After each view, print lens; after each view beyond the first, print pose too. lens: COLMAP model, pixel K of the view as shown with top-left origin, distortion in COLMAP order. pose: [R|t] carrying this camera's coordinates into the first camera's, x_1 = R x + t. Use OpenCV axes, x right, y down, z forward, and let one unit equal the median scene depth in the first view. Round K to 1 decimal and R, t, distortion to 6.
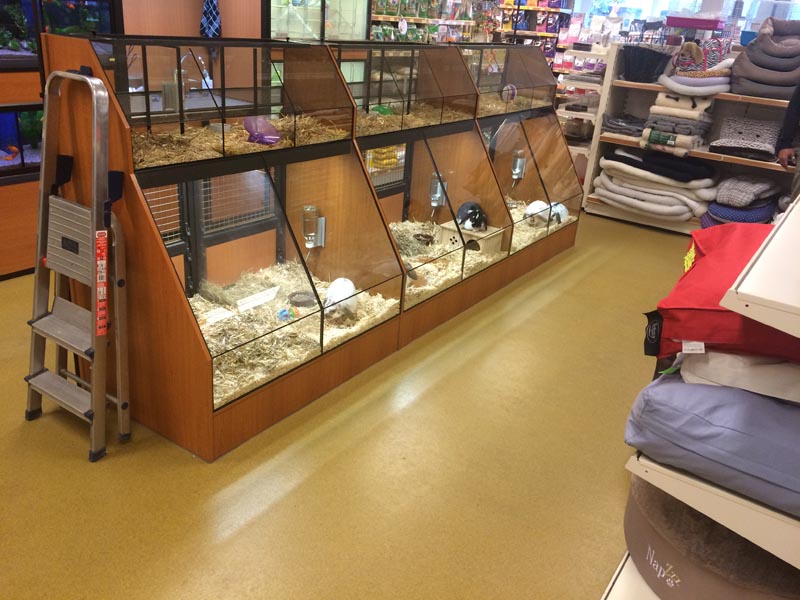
lens RADIAL K [[683.3, 0, 396.1], [0, 683.3, 298.7], [0, 0, 1]] dist [0.088787, -0.118797]
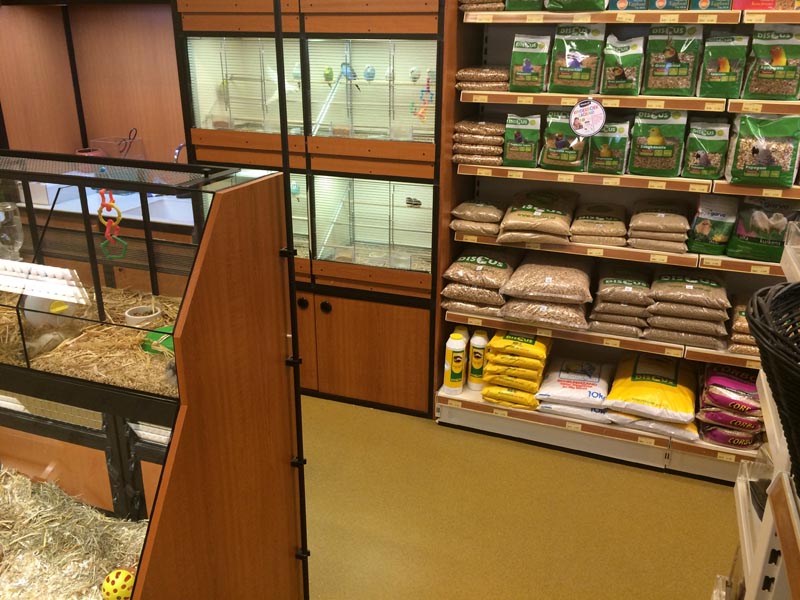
lens RADIAL K [[683.3, 0, 396.1], [0, 683.3, 298.7], [0, 0, 1]] dist [0.088787, -0.118797]
pose [[0.234319, 0.270917, -0.933648, 0.709571], [-0.367641, 0.913758, 0.172878, -0.571977], [0.899964, 0.302739, 0.313711, 1.410228]]
